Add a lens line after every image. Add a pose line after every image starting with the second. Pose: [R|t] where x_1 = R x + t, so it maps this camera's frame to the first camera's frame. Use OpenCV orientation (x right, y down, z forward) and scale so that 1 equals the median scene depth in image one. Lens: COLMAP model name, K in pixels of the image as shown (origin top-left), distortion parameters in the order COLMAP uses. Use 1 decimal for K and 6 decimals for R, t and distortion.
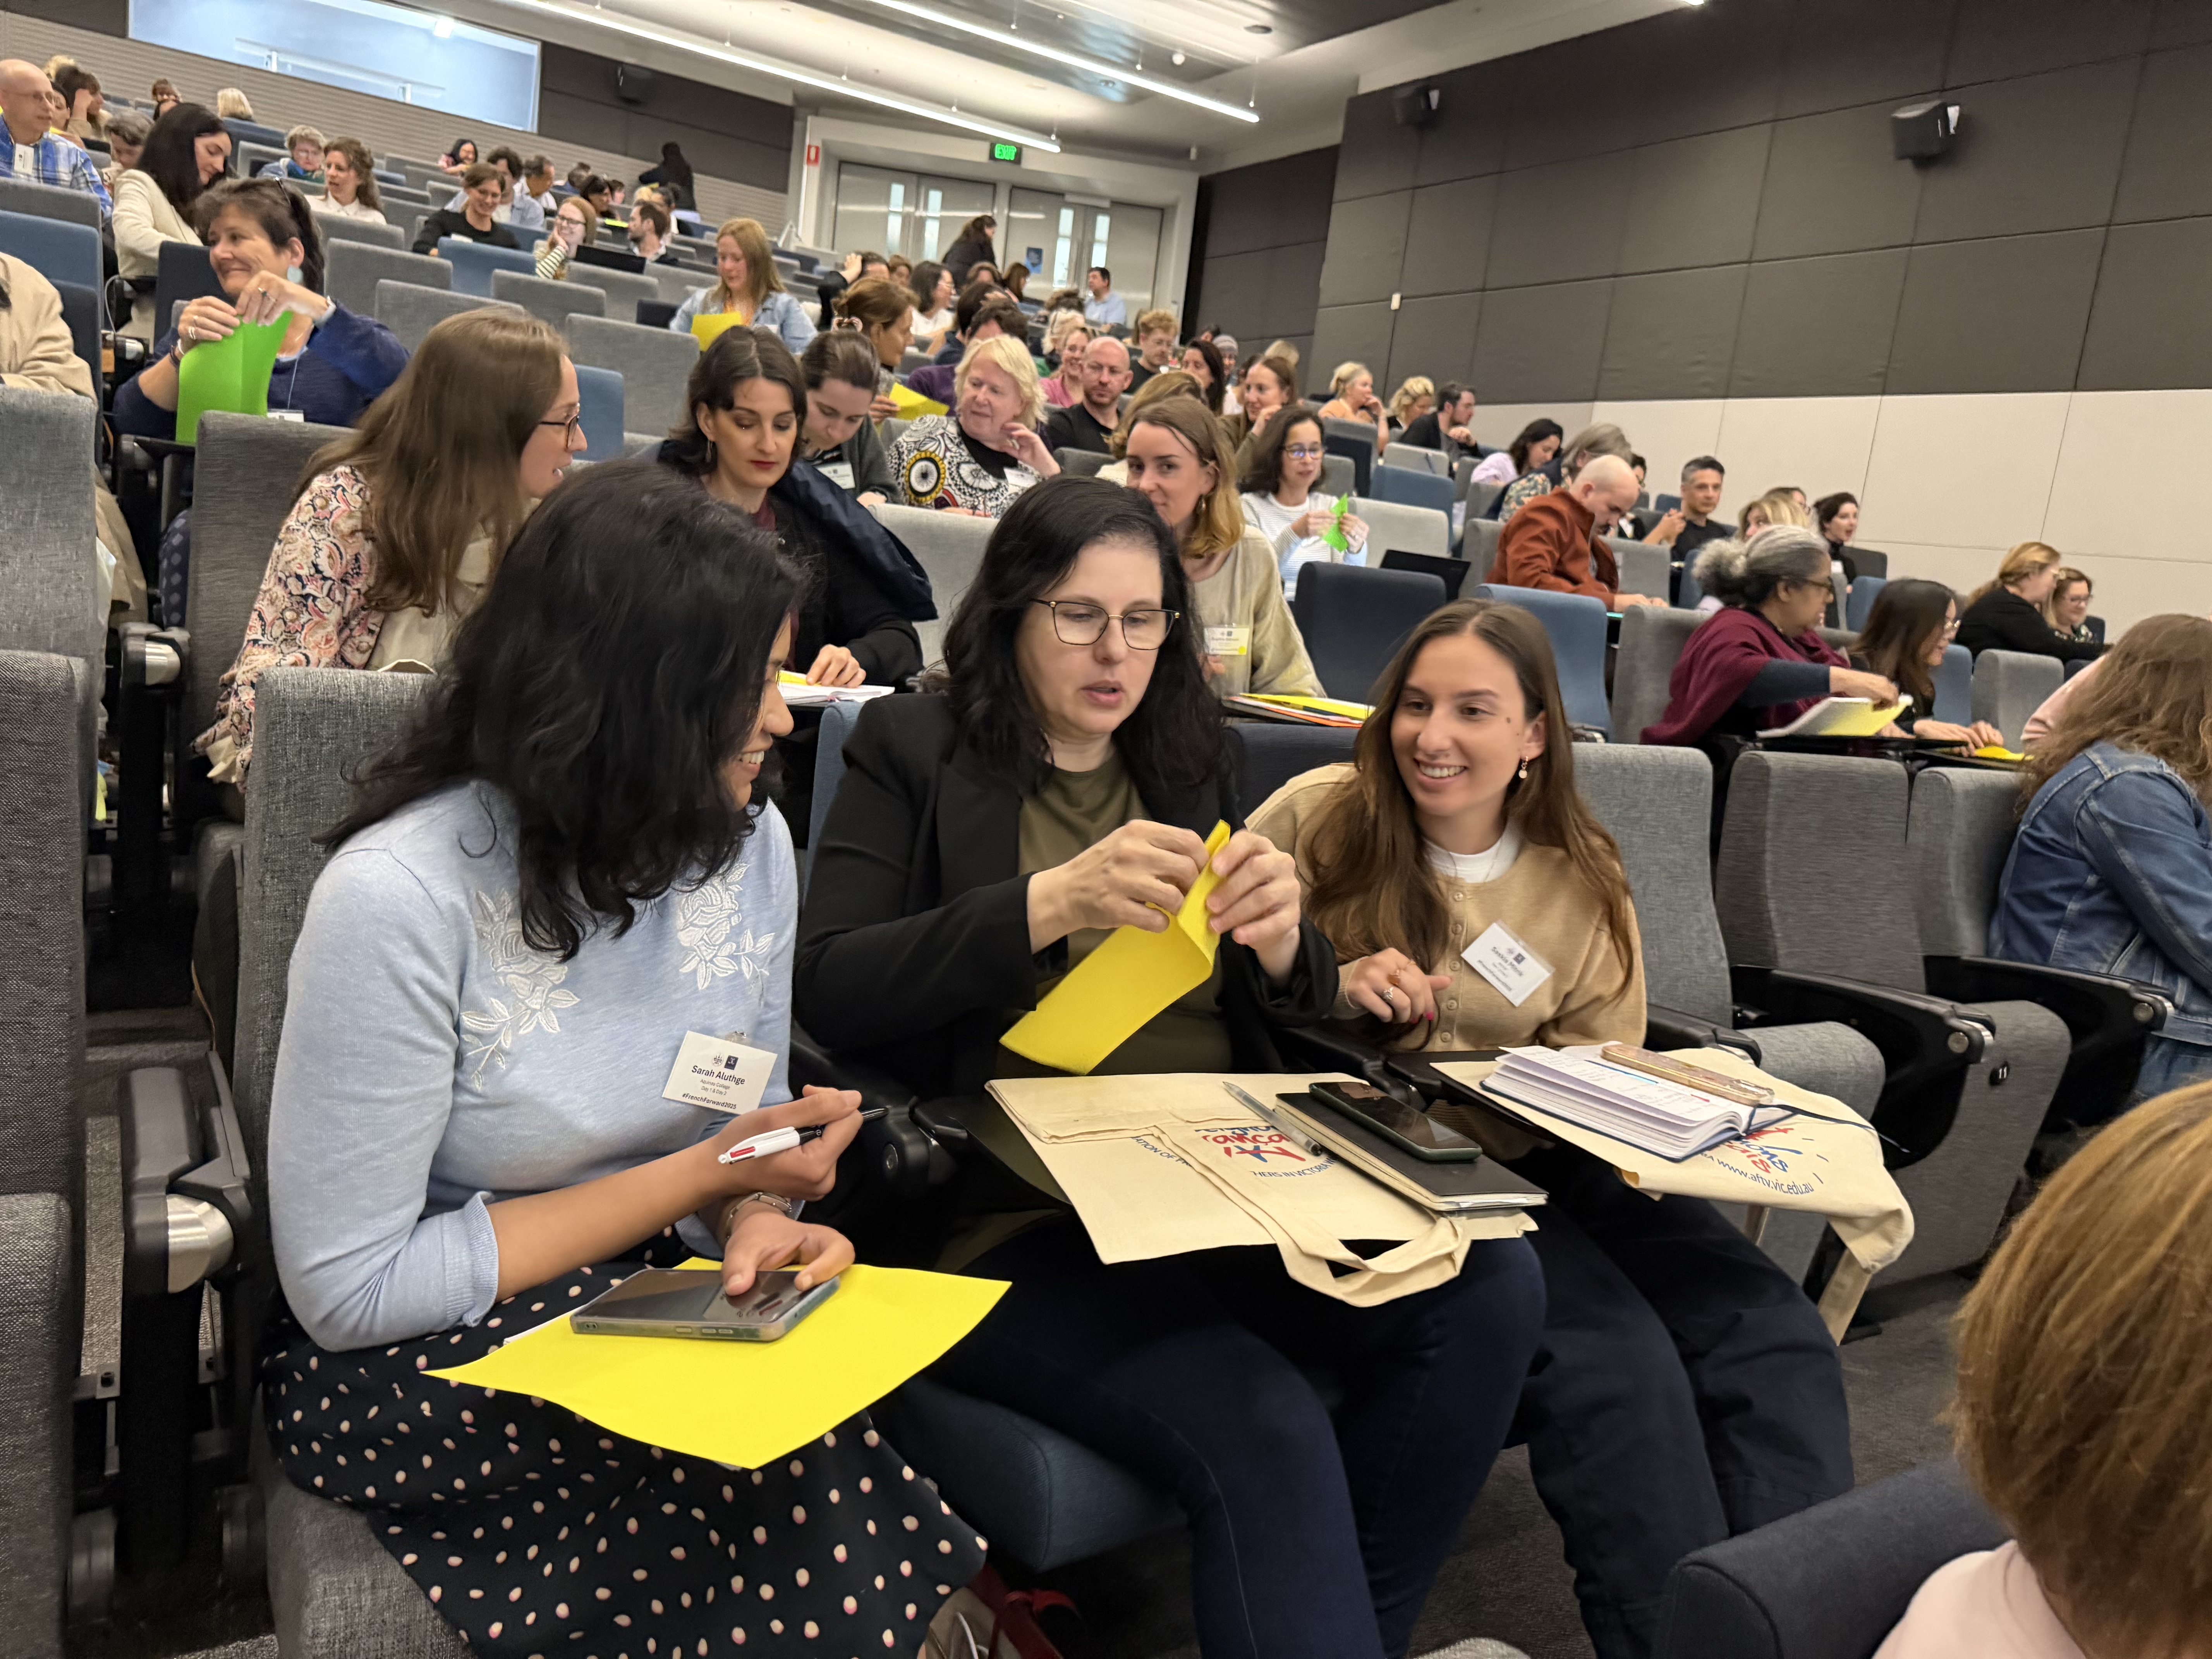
lens RADIAL K [[1623.1, 0, 1106.0], [0, 1623.1, 829.5], [0, 0, 1]] dist [-0.007213, -0.009148]
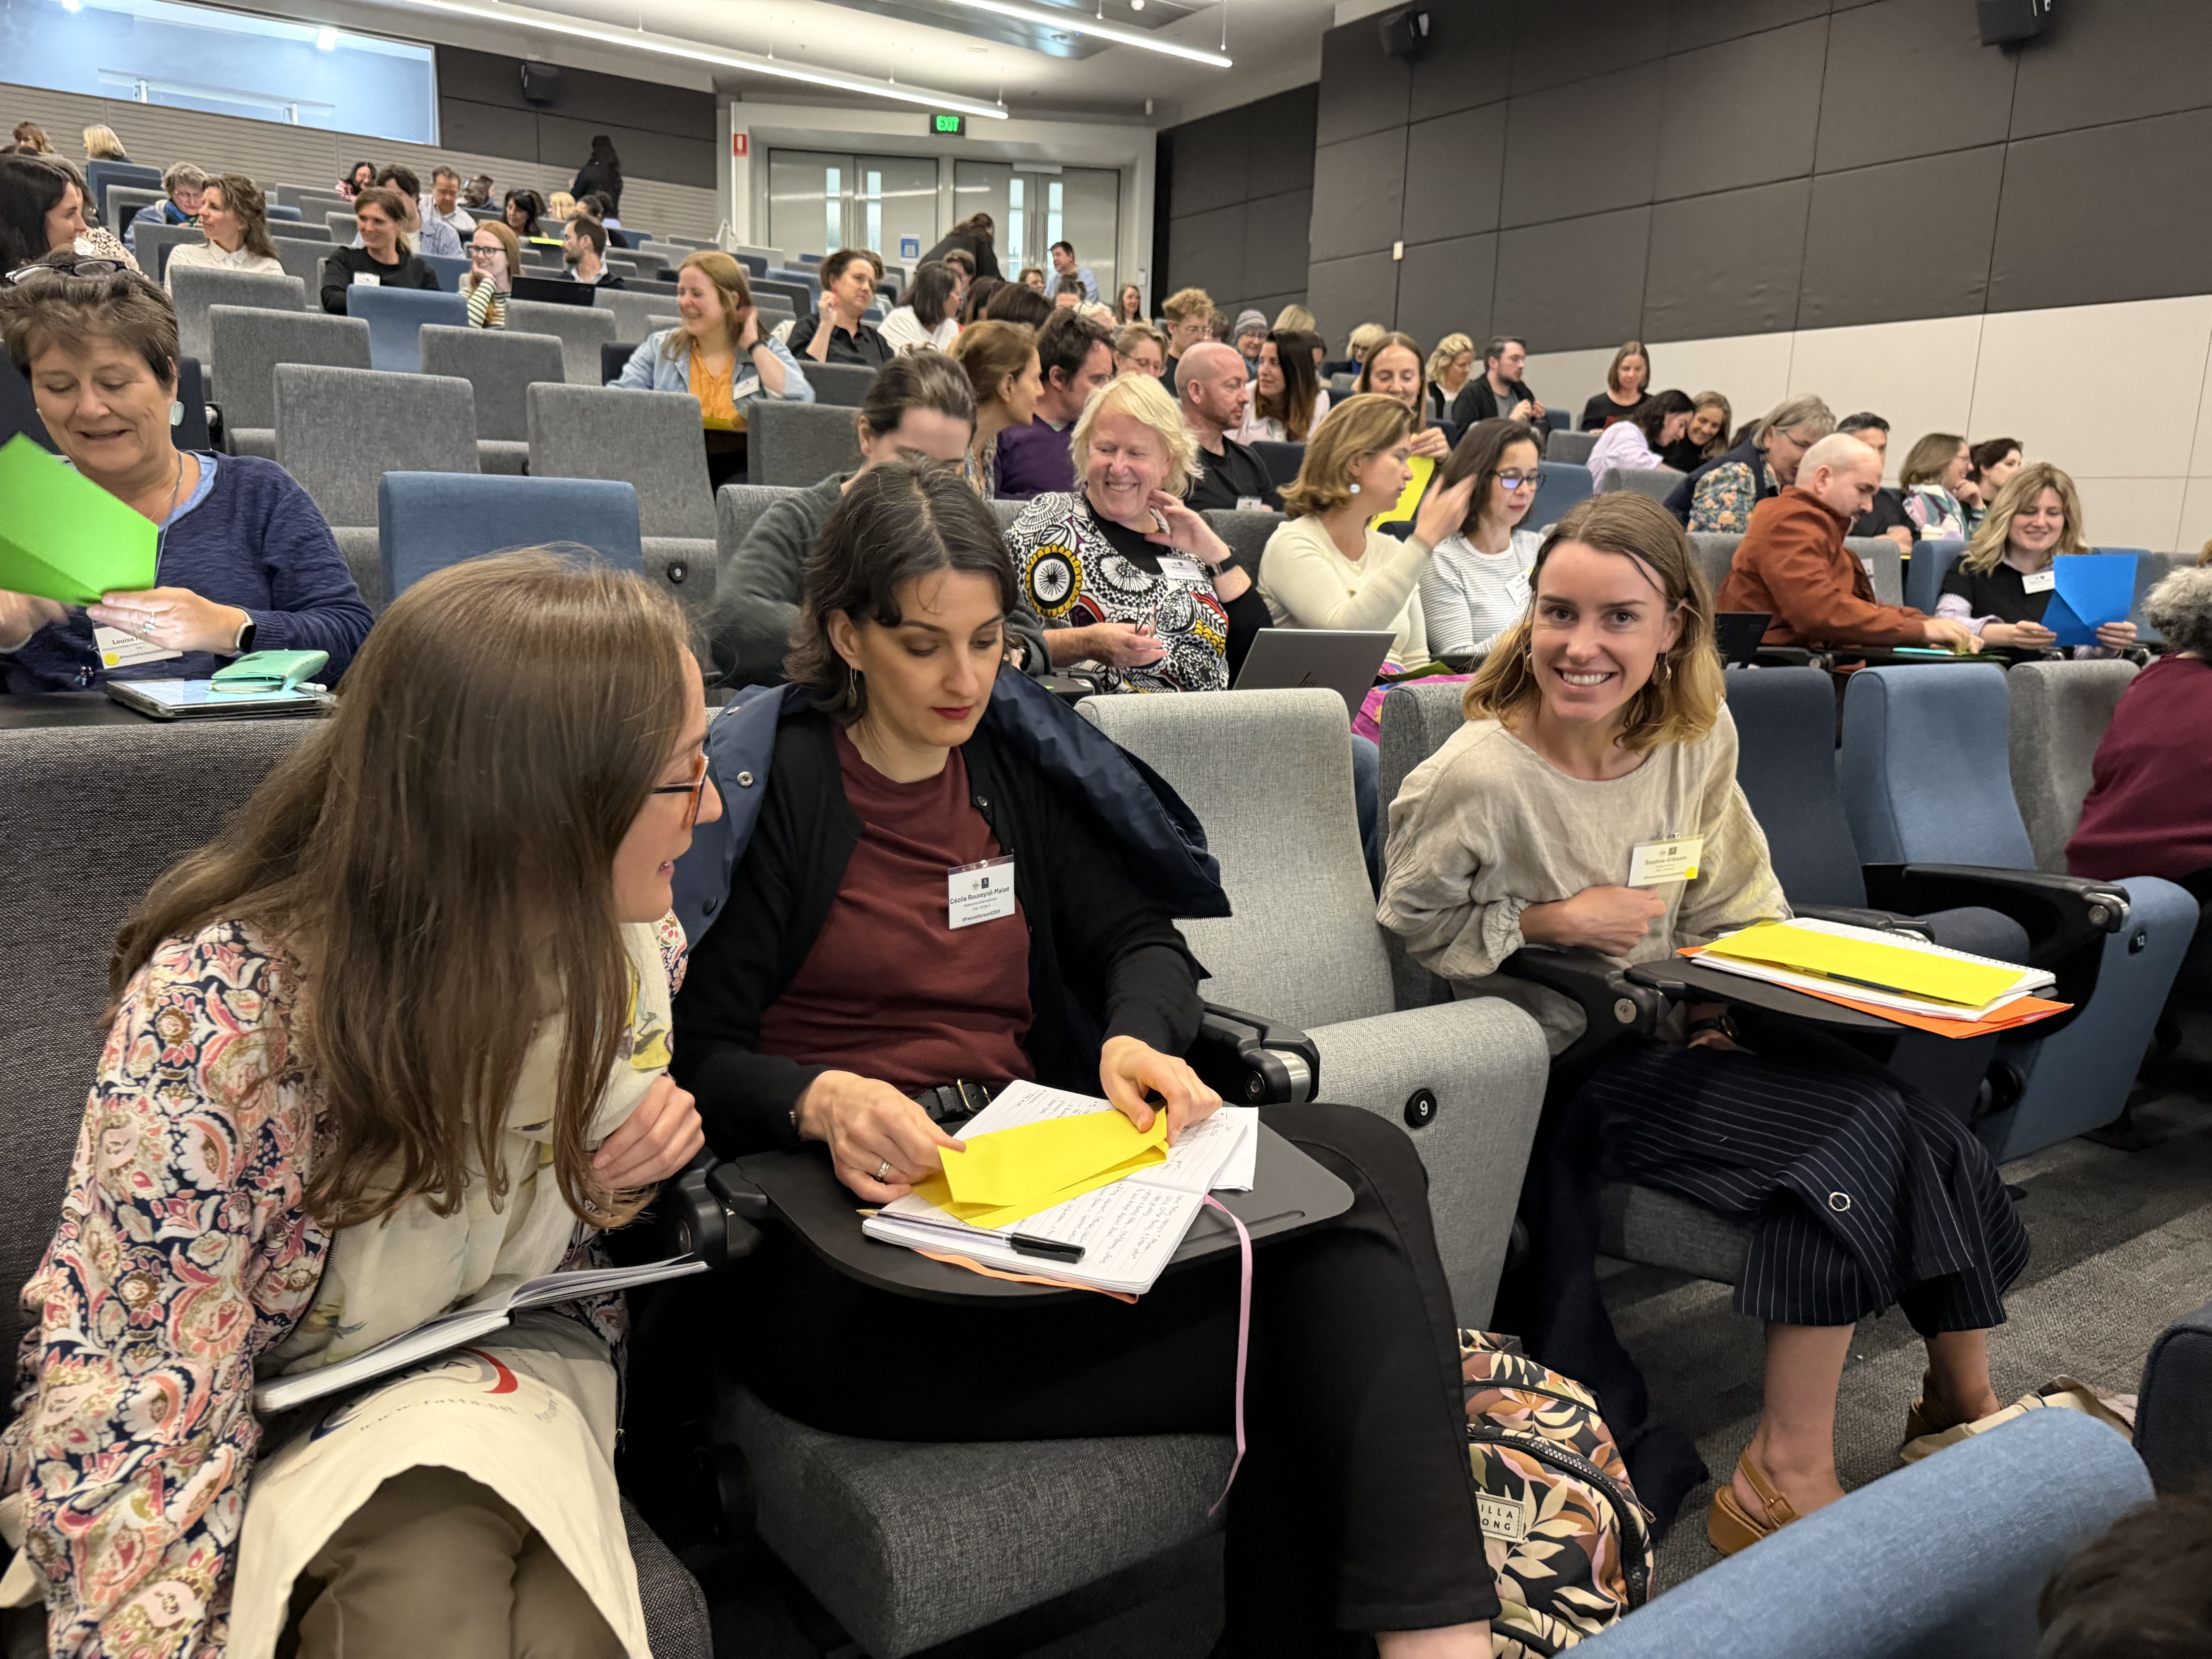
lens RADIAL K [[1551.3, 0, 1106.0], [0, 1551.3, 829.5], [0, 0, 1]] dist [-0.007166, -0.000981]
pose [[0.994612, -0.099631, 0.028640, -0.044747], [0.098429, 0.994311, 0.040699, -0.049145], [-0.032532, -0.037661, 0.998761, 0.108764]]
